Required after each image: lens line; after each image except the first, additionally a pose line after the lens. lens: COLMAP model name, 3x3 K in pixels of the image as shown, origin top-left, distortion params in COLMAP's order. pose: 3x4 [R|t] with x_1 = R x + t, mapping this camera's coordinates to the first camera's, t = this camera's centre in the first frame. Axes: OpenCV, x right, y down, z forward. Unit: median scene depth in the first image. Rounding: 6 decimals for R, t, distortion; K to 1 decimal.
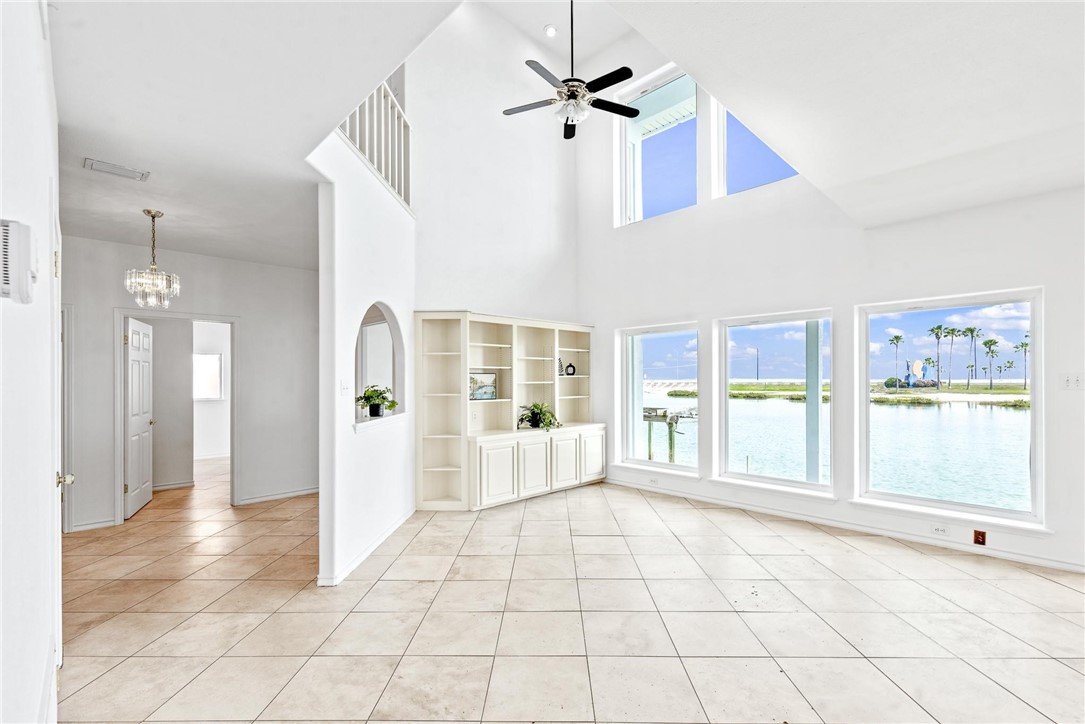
lens RADIAL K [[475.1, 0, 544.3], [0, 475.1, 379.5], [0, 0, 1]] dist [-0.001032, -0.000109]
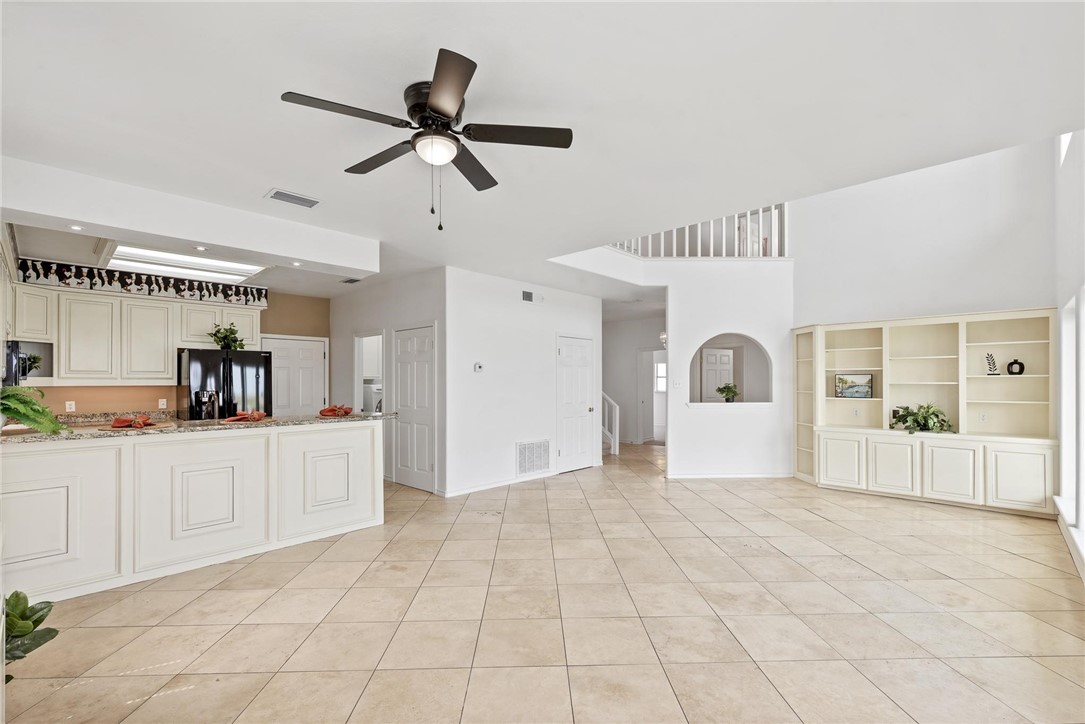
lens RADIAL K [[475.1, 0, 544.3], [0, 475.1, 379.5], [0, 0, 1]] dist [-0.001032, -0.000109]
pose [[0.036949, 0.001035, -0.999317, 0.893372], [0.001548, 0.999998, 0.001093, -0.002994], [0.999316, -0.001587, 0.036947, 0.207620]]
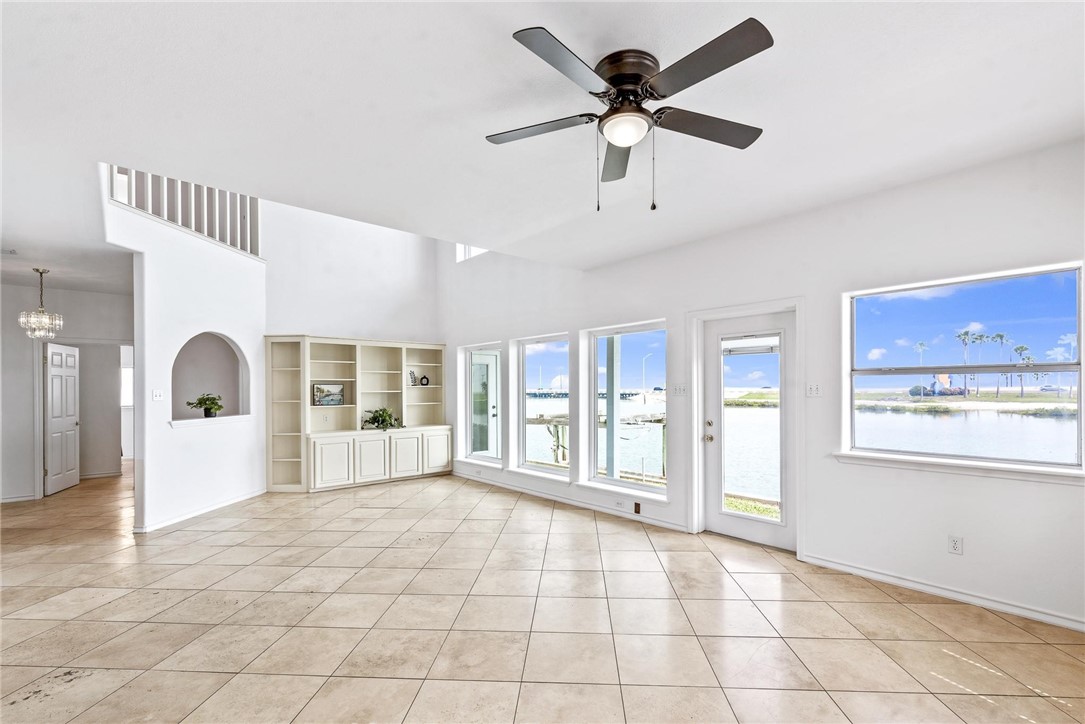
lens RADIAL K [[480.1, 0, 548.4], [0, 480.1, 390.5], [0, 0, 1]] dist [0.001014, -0.000010]
pose [[0.999002, -0.002624, -0.044587, 0.463516], [0.002816, 0.999987, 0.004250, -0.000279], [0.044575, -0.004372, 0.998996, -0.218674]]
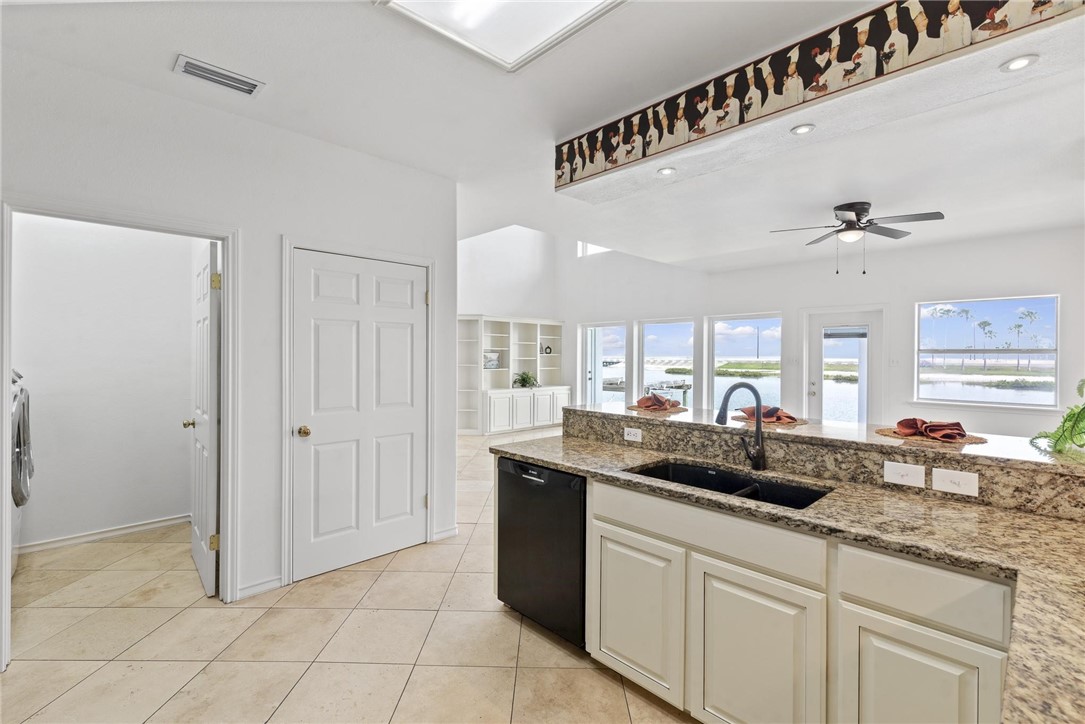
lens RADIAL K [[484.0, 0, 542.5], [0, 484.0, 362.0], [0, 0, 1]] dist [-0.001884, 0.000103]
pose [[0.999935, 0.010215, -0.005056, 0.049201], [-0.010148, 0.999863, 0.013066, -0.003350], [0.005189, -0.013014, 0.999902, -0.591073]]
